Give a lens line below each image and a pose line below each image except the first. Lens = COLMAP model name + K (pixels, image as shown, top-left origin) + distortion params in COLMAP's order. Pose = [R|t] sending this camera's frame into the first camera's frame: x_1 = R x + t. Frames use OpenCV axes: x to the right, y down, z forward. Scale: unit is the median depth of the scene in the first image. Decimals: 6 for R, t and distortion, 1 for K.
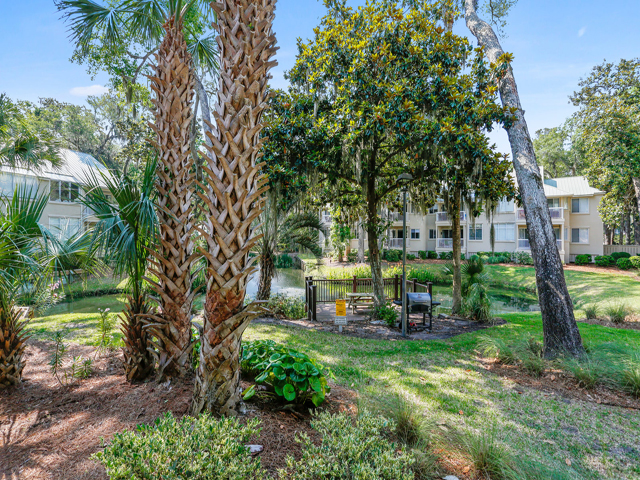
lens RADIAL K [[303.4, 0, 317.3], [0, 303.4, 234.2], [0, 0, 1]] dist [-0.001964, -0.000633]
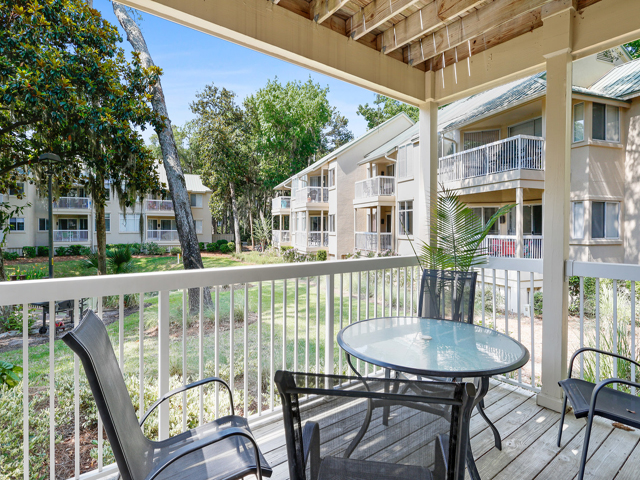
lens RADIAL K [[358.6, 0, 319.5], [0, 358.6, 238.0], [0, 0, 1]] dist [-0.000225, 0.000236]
pose [[0.486568, -0.025583, 0.873268, -0.128583], [-0.003547, 0.999505, 0.031258, 0.004964], [-0.873635, -0.018307, 0.486237, -0.097531]]
